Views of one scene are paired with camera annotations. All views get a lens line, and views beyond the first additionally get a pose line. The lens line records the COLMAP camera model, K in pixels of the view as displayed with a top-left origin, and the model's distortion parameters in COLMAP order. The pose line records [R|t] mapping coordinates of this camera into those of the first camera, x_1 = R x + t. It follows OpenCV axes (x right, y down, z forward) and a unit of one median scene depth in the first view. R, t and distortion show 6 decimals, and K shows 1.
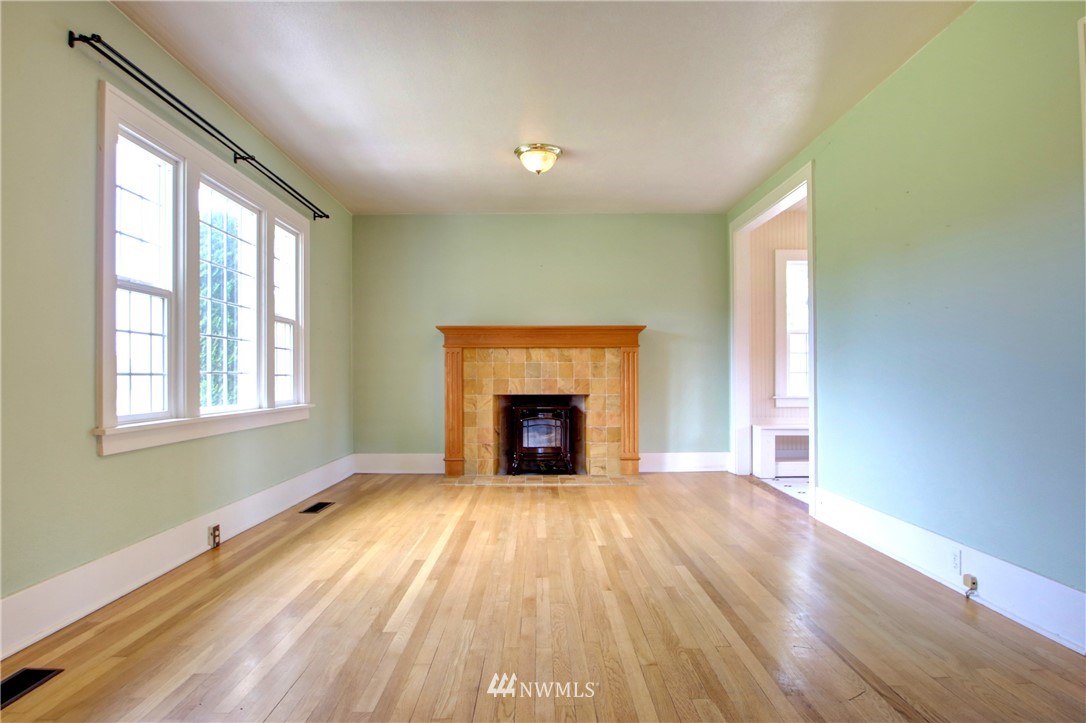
lens RADIAL K [[656.5, 0, 555.5], [0, 656.5, 367.9], [0, 0, 1]] dist [-0.021289, -0.003042]
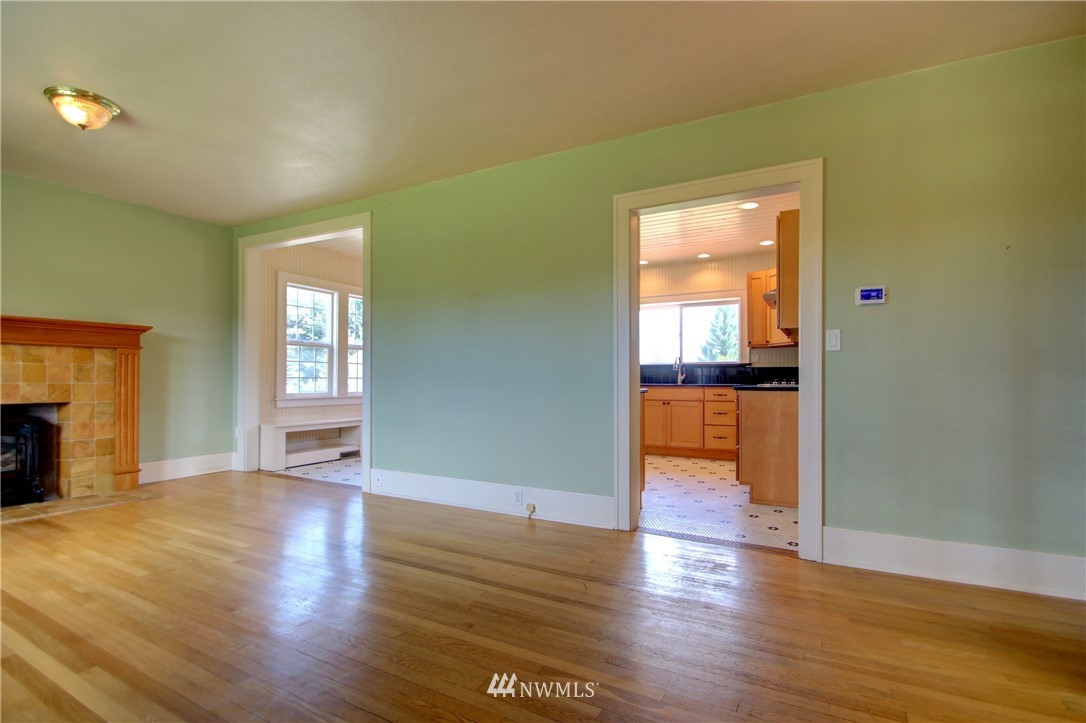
lens RADIAL K [[508.6, 0, 549.9], [0, 508.6, 372.4], [0, 0, 1]] dist [-0.004506, -0.003434]
pose [[0.498897, 0.014860, 0.866534, -0.203509], [-0.013594, 0.999864, -0.009320, -0.000085], [-0.866555, -0.007130, 0.499031, 0.144967]]
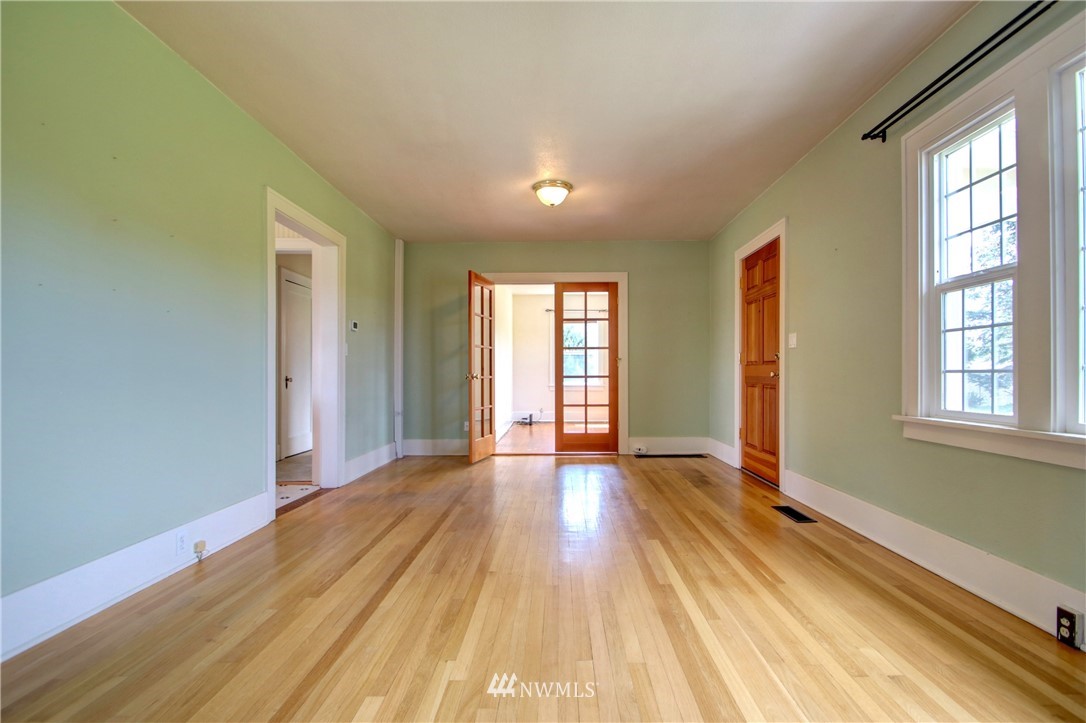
lens RADIAL K [[508.6, 0, 552.5], [0, 508.6, 369.4], [0, 0, 1]] dist [-0.004506, -0.003434]
pose [[-0.999256, 0.004903, 0.038245, -0.024947], [0.003996, 0.999710, -0.023750, 0.010967], [-0.038350, -0.023579, -0.998986, 0.865729]]
